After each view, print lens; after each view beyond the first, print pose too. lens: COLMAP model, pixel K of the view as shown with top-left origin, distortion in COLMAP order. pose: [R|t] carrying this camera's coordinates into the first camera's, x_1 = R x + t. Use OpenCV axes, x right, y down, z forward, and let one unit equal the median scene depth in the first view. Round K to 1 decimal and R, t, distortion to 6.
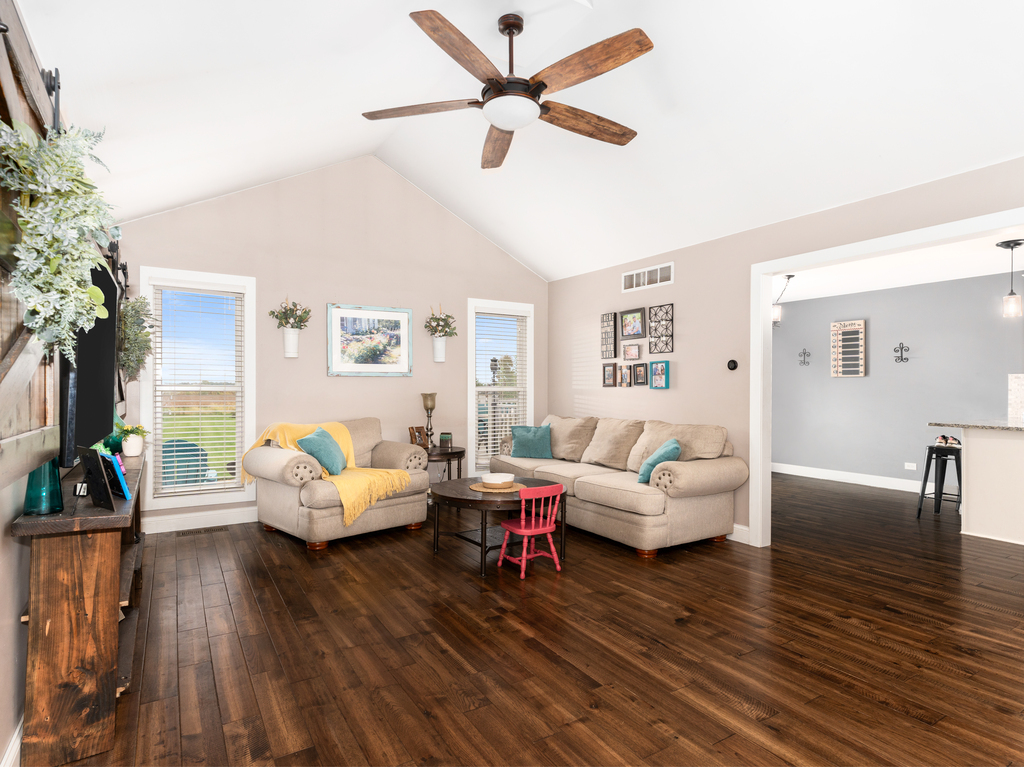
lens RADIAL K [[550.6, 0, 507.8], [0, 550.6, 383.0], [0, 0, 1]] dist [0.003152, 0.001485]
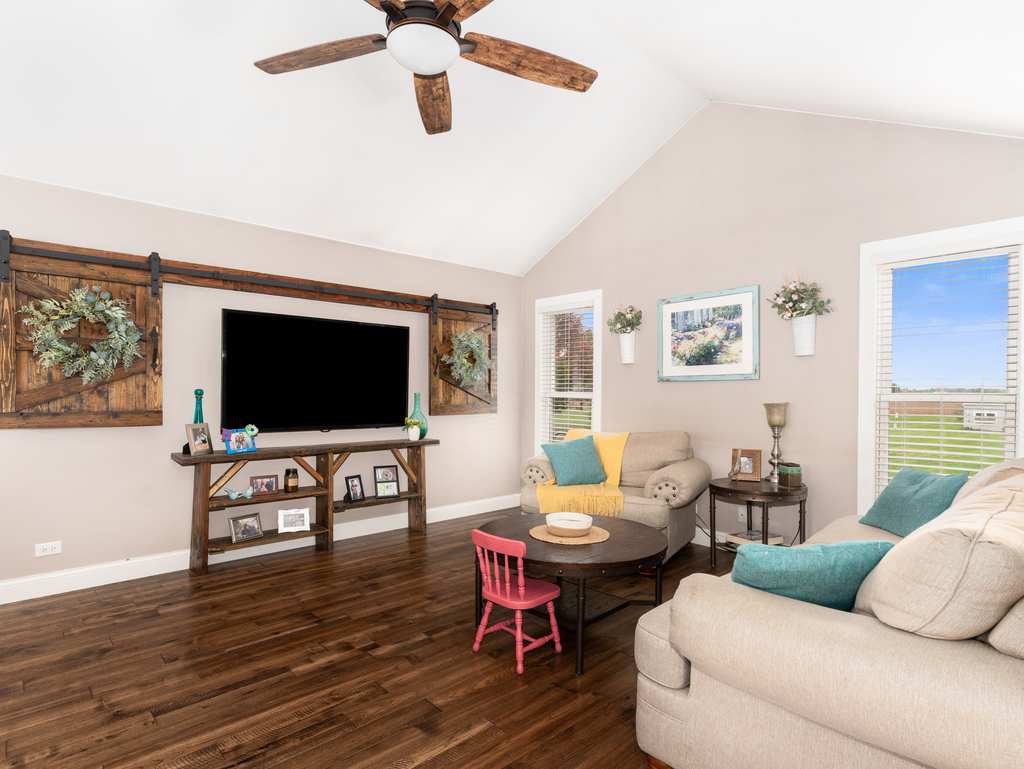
lens RADIAL K [[550.6, 0, 507.8], [0, 550.6, 384.0], [0, 0, 1]] dist [0.003152, 0.001485]
pose [[0.197448, -0.018352, -0.980142, 0.520223], [0.007431, 0.999824, -0.017224, 0.005072], [0.980285, -0.003883, 0.197550, 0.603909]]
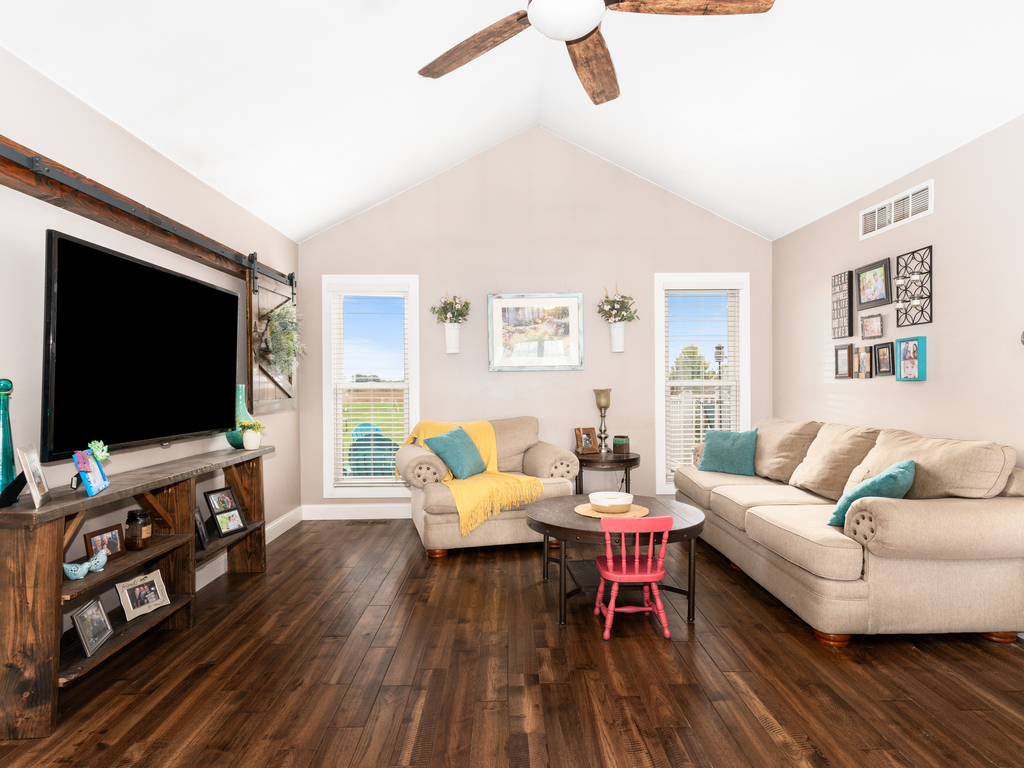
lens RADIAL K [[570.8, 0, 515.9], [0, 570.8, 382.7], [0, 0, 1]] dist [0.004256, 0.000694]
pose [[0.864126, -0.010574, -0.503164, 0.210619], [0.015229, 0.999871, 0.005143, 0.002344], [0.503044, -0.012107, 0.864176, 0.185512]]
